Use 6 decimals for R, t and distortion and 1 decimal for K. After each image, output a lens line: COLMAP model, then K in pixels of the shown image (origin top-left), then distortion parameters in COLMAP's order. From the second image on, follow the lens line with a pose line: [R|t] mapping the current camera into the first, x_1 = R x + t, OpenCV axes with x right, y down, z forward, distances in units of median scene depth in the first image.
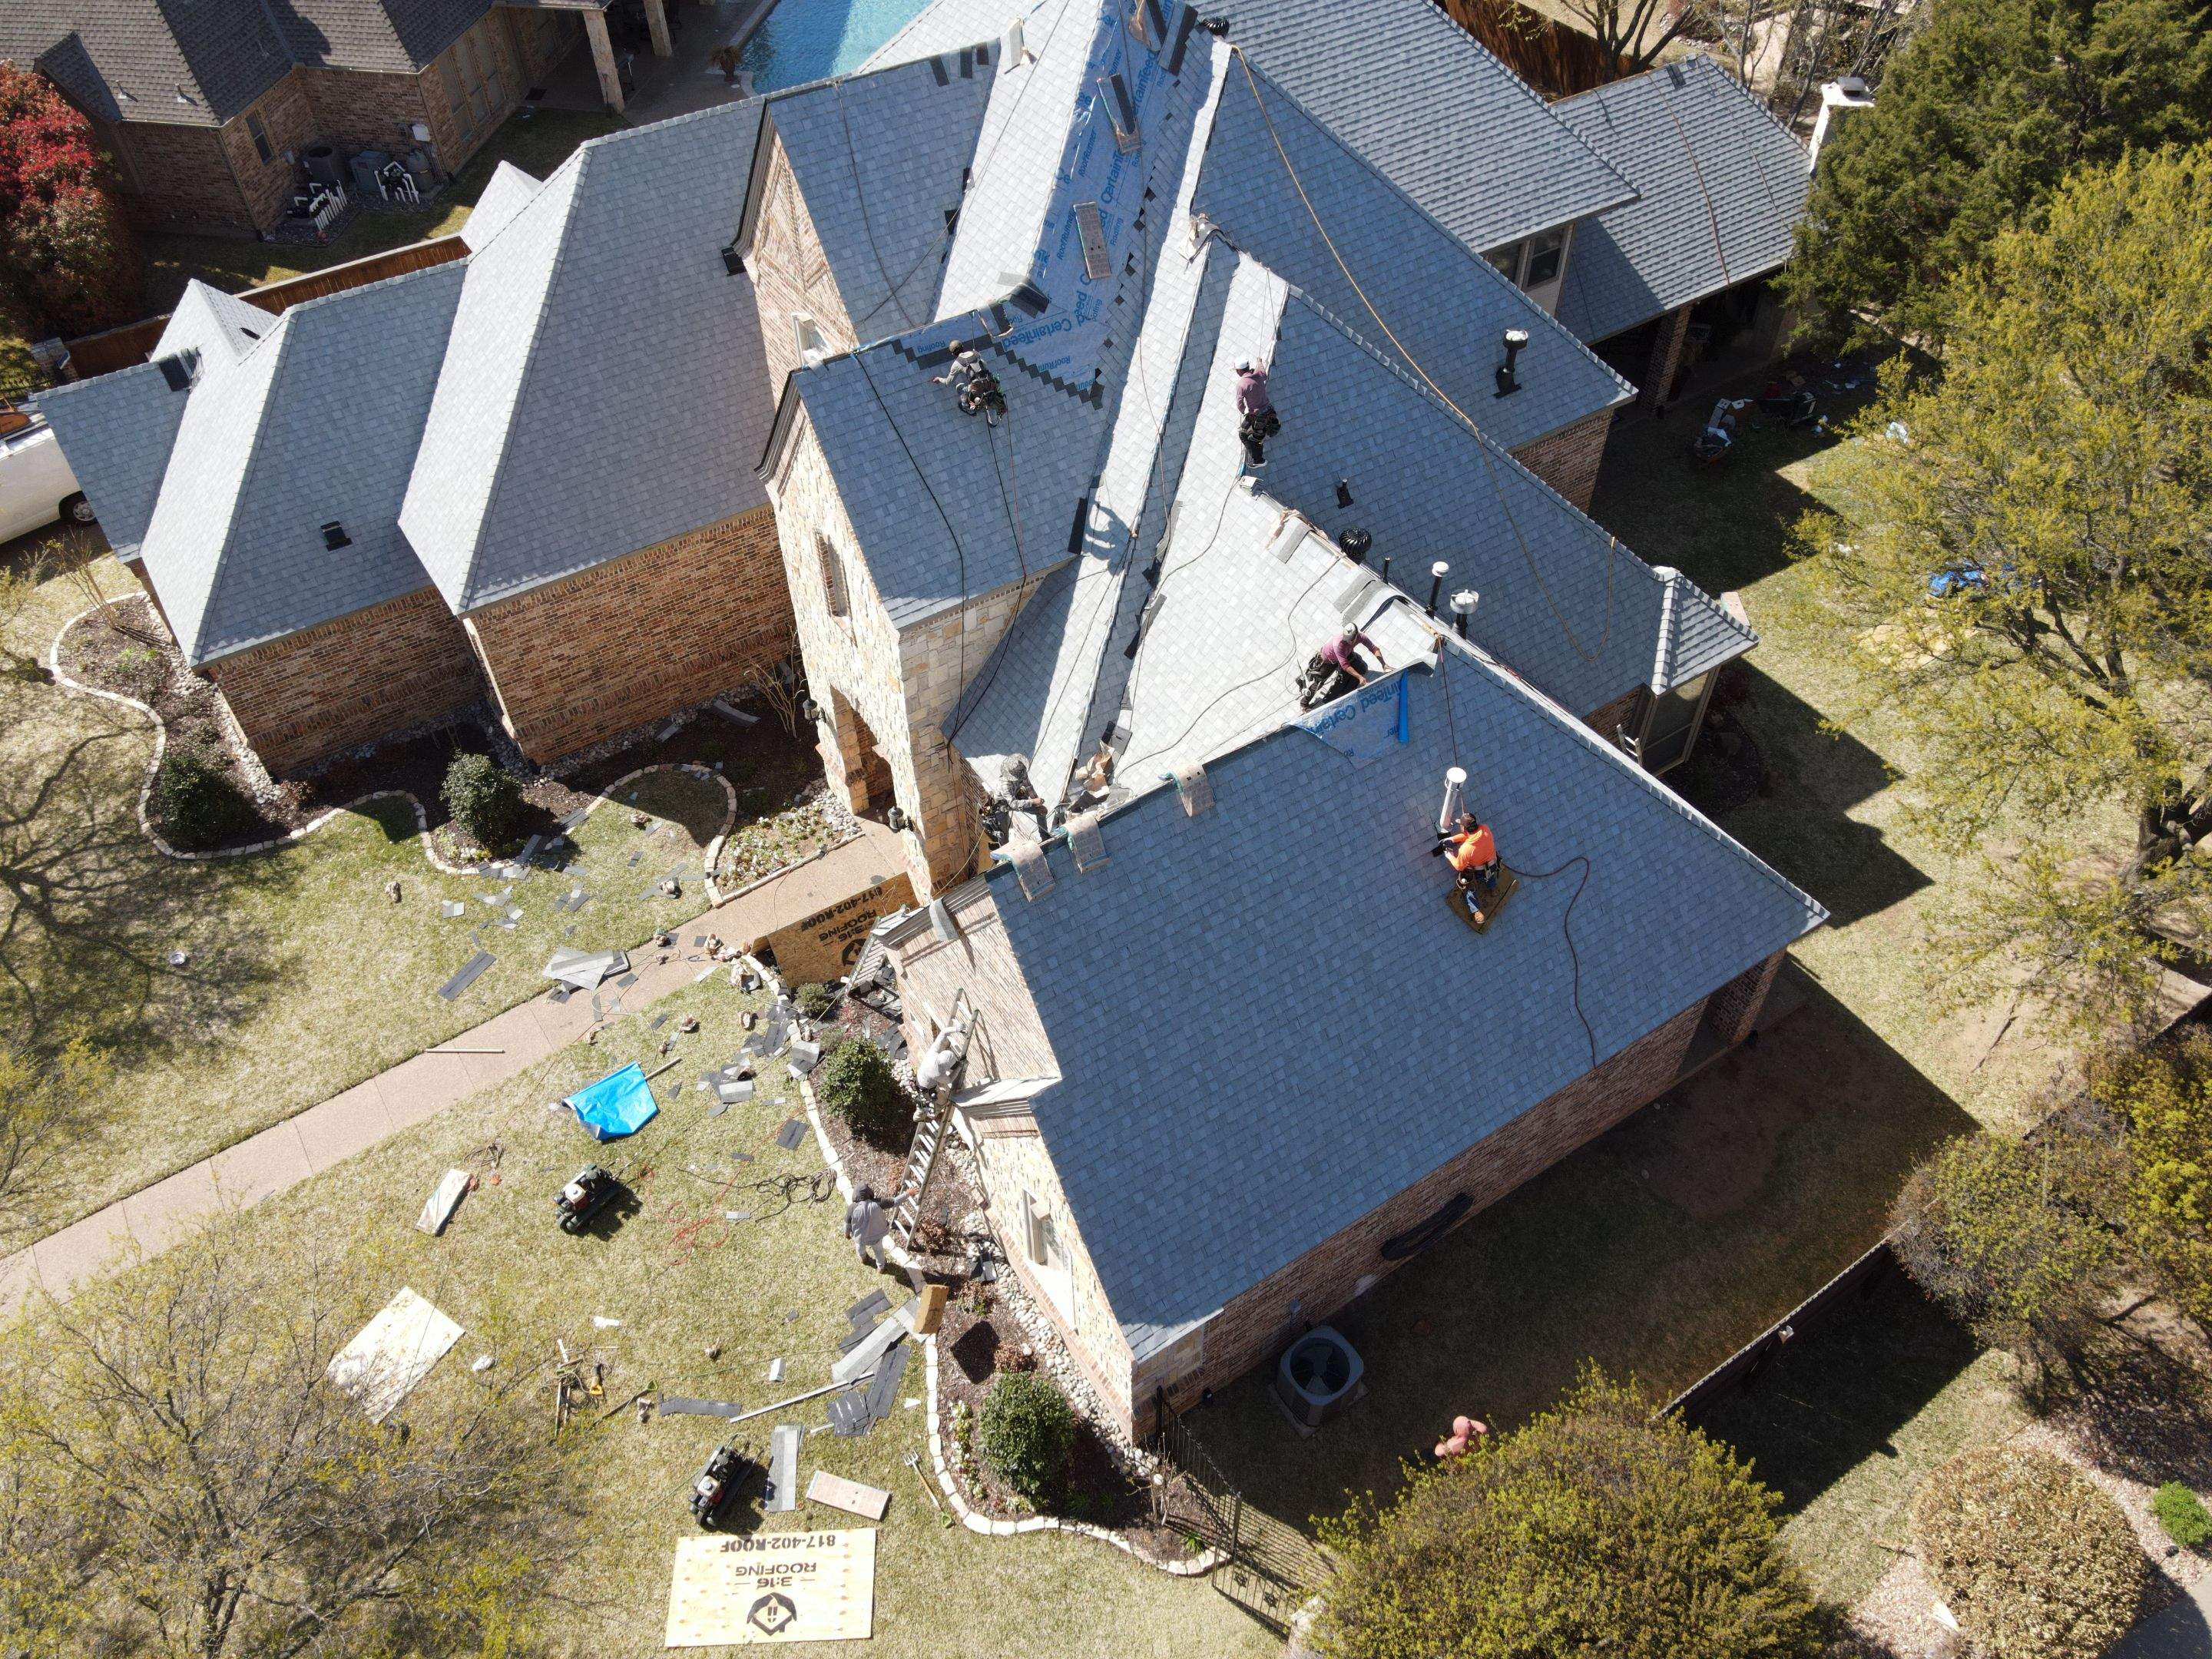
lens RADIAL K [[1619.4, 0, 1094.7], [0, 1619.4, 810.7], [0, 0, 1]] dist [0.027831, -0.010357]
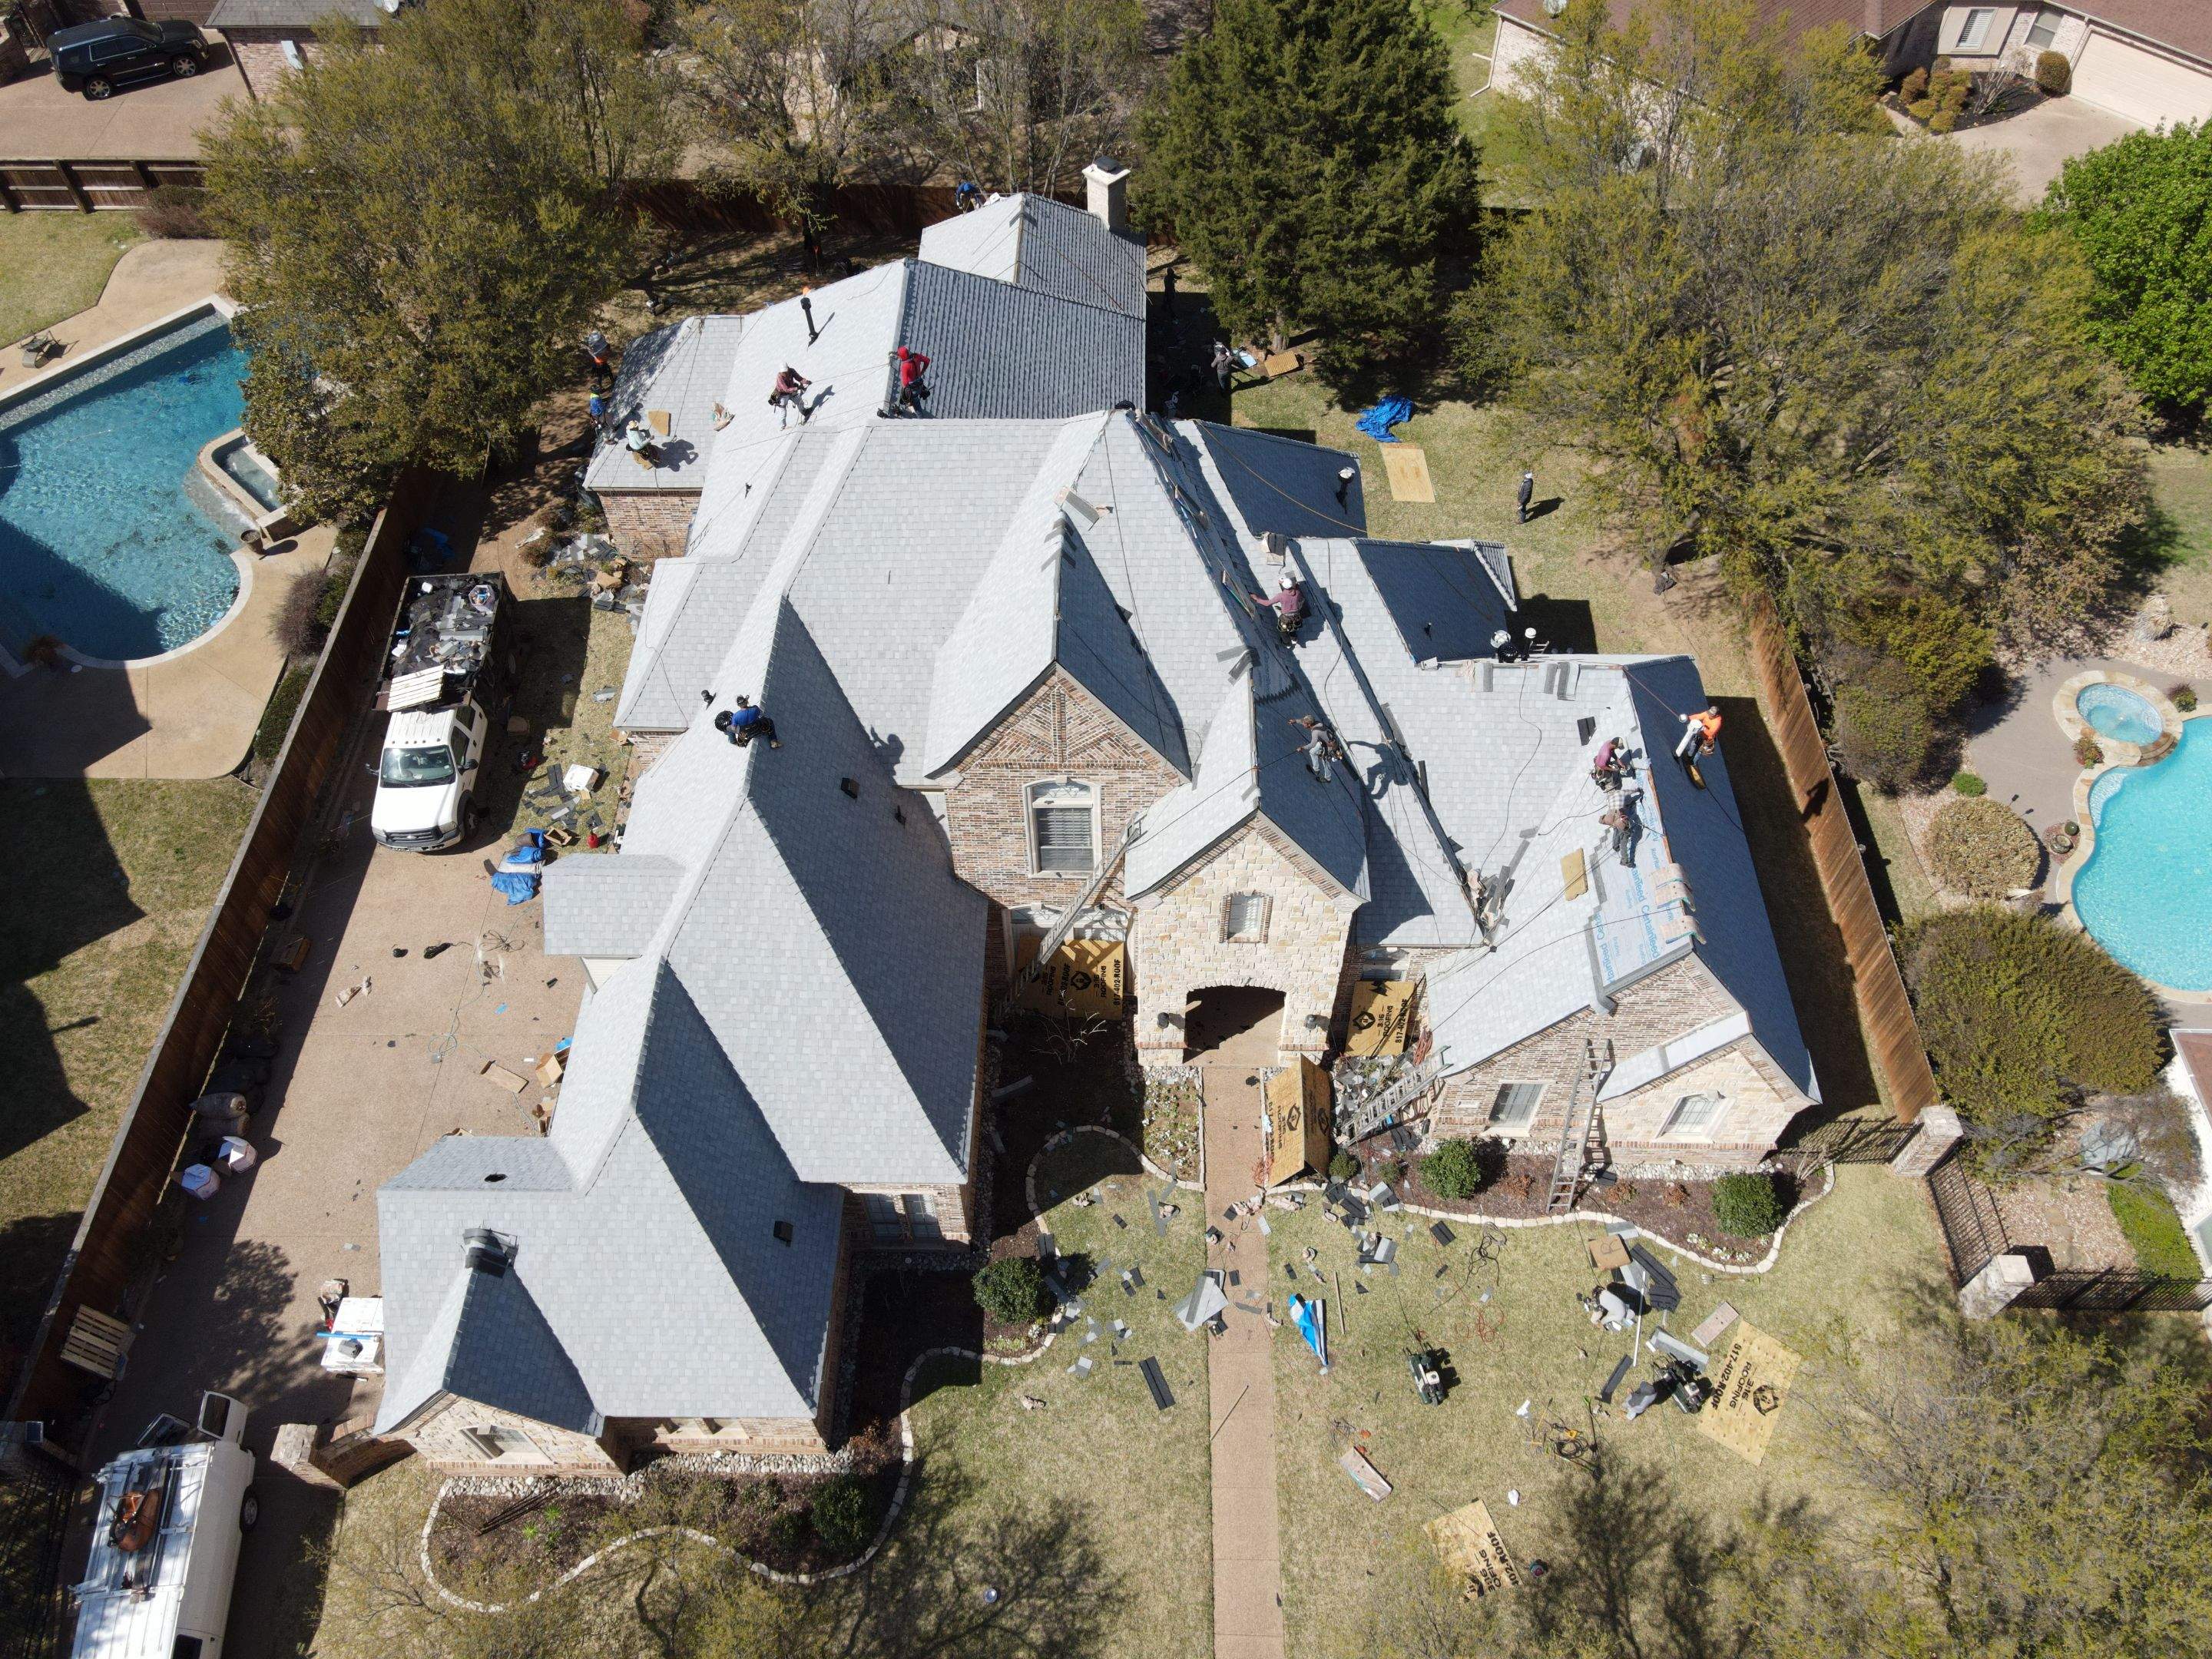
lens RADIAL K [[1619.4, 0, 1094.4], [0, 1619.4, 827.1], [0, 0, 1]] dist [0.027831, -0.010357]
pose [[0.565219, -0.652636, 0.504573, -0.768063], [0.598457, 0.745374, 0.293711, -0.594120], [-0.567782, 0.135954, 0.811875, 0.008601]]
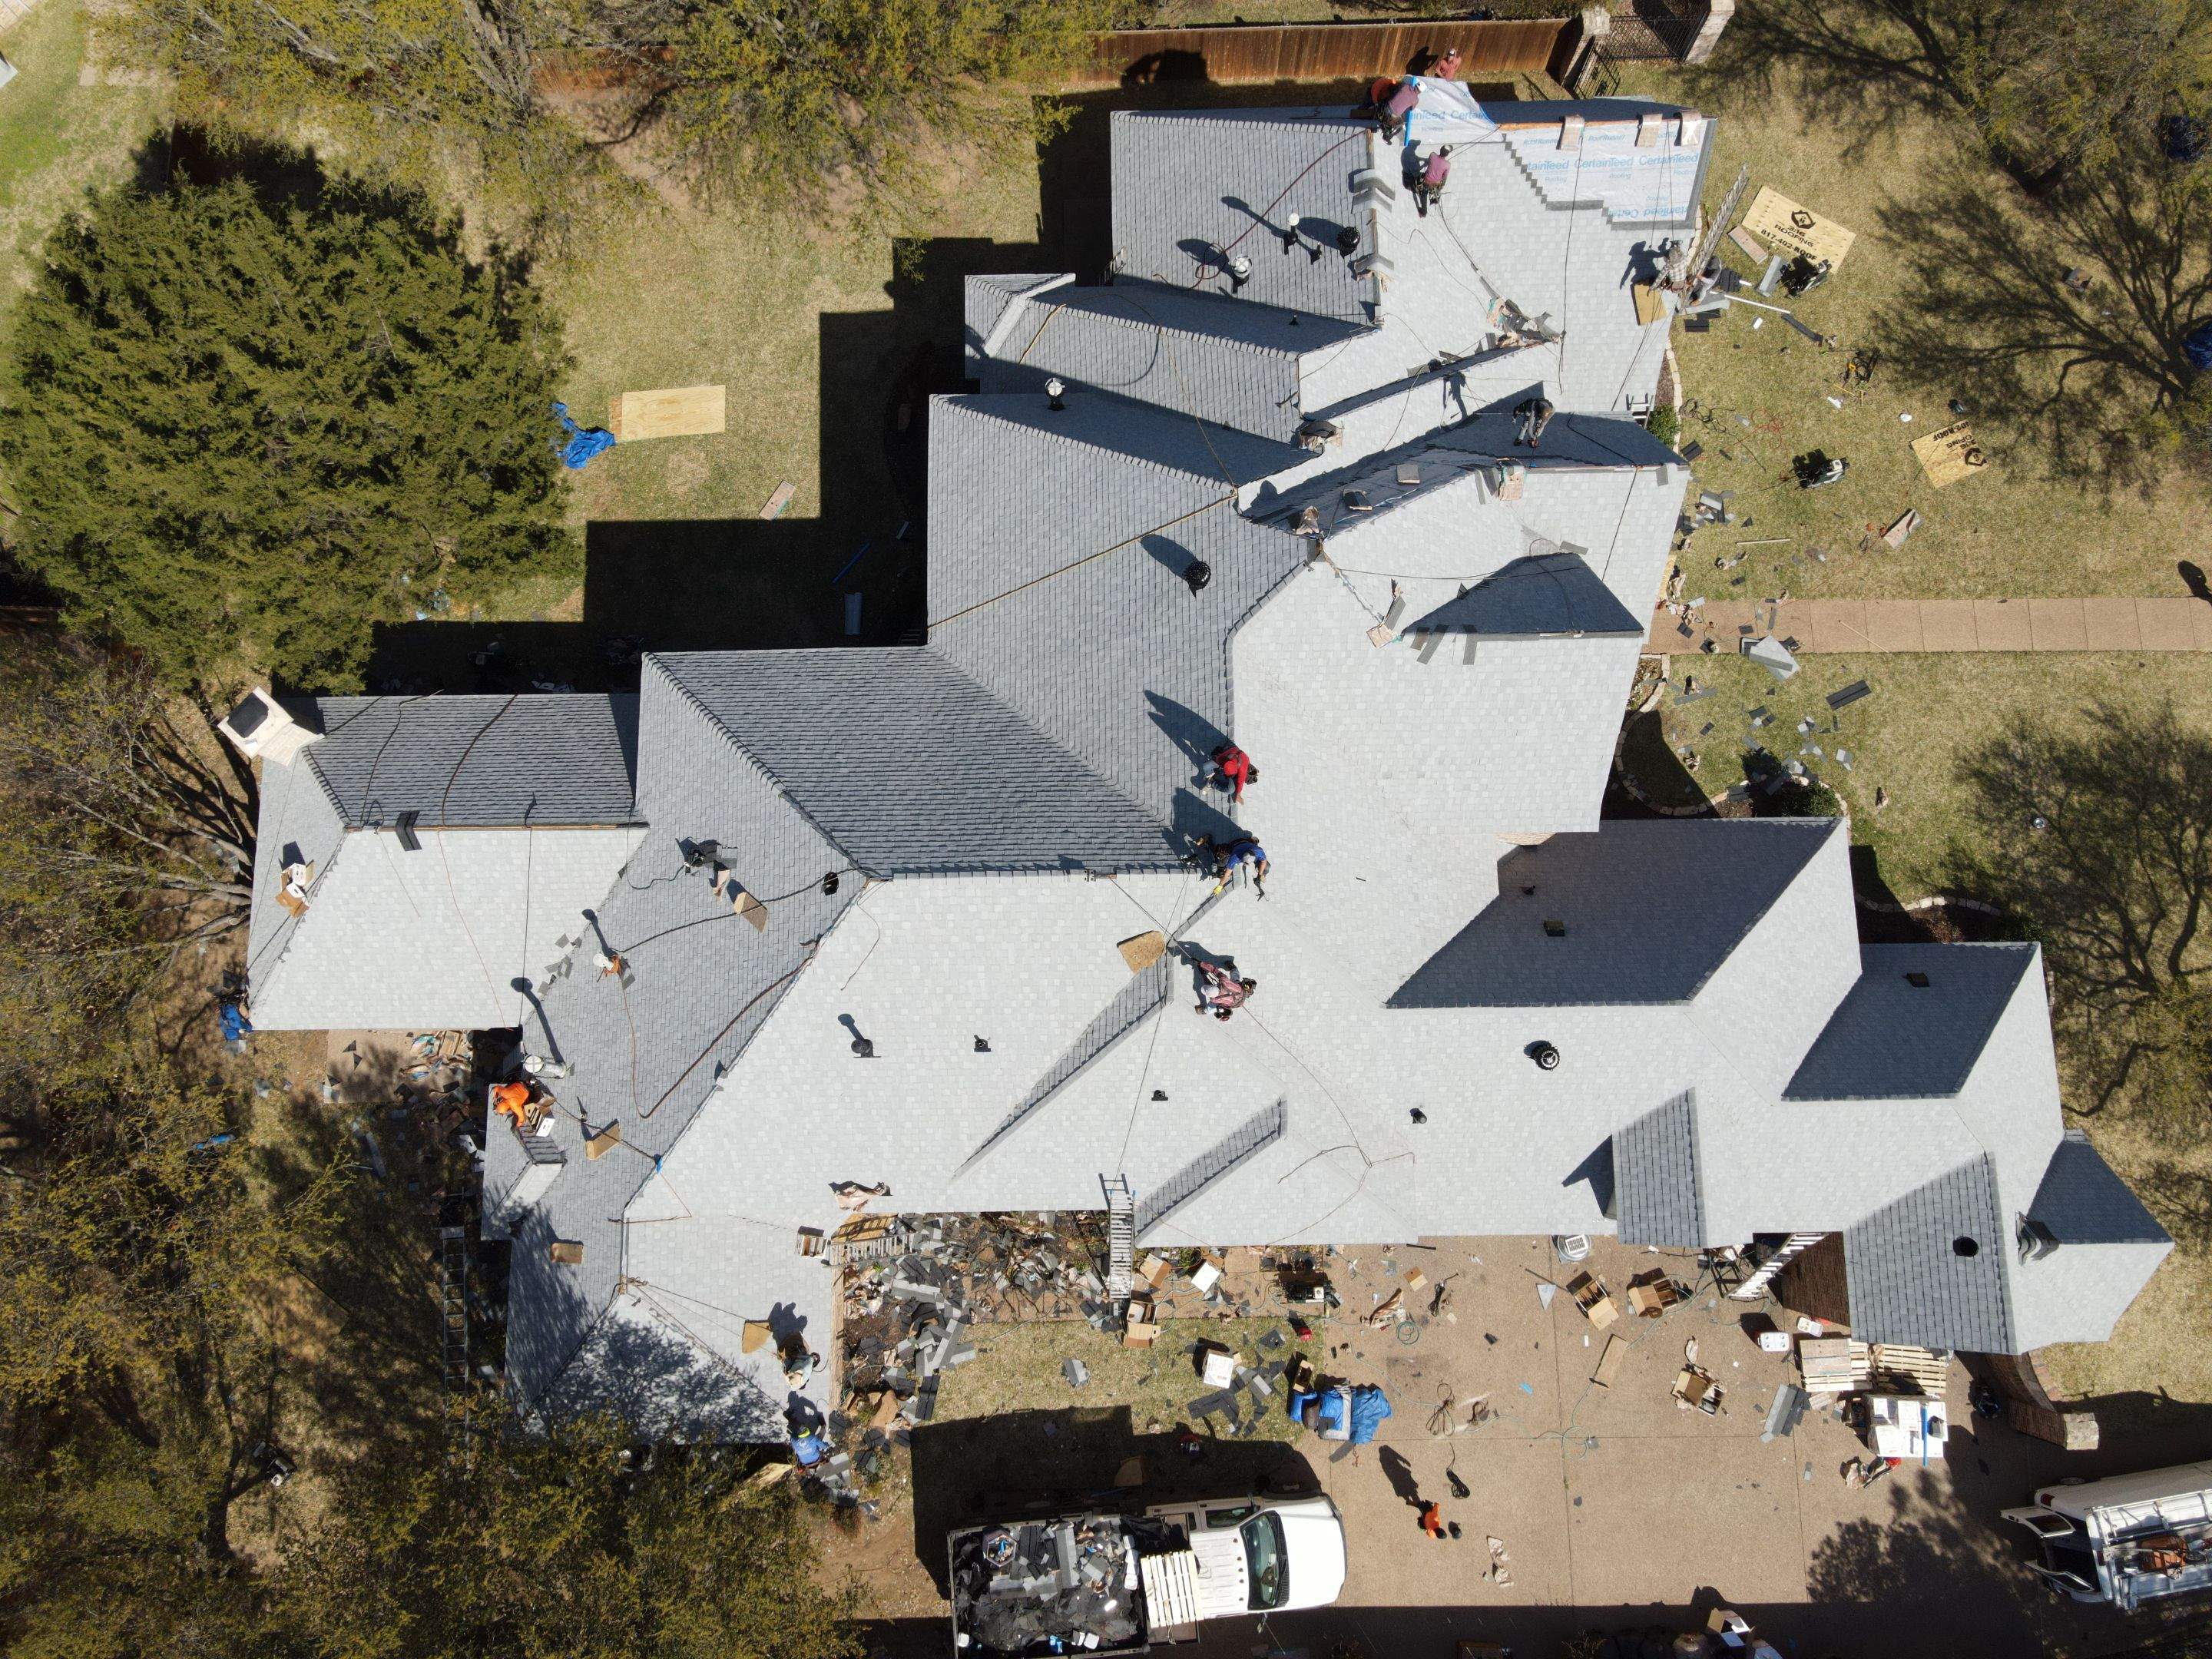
lens RADIAL K [[1619.4, 0, 1104.2], [0, 1619.4, 823.6], [0, 0, 1]] dist [0.027831, -0.010357]
pose [[-0.844624, -0.521558, 0.120784, -0.080056], [0.402947, -0.470783, 0.784855, -1.322566], [-0.352484, 0.711576, 0.607795, 0.476510]]
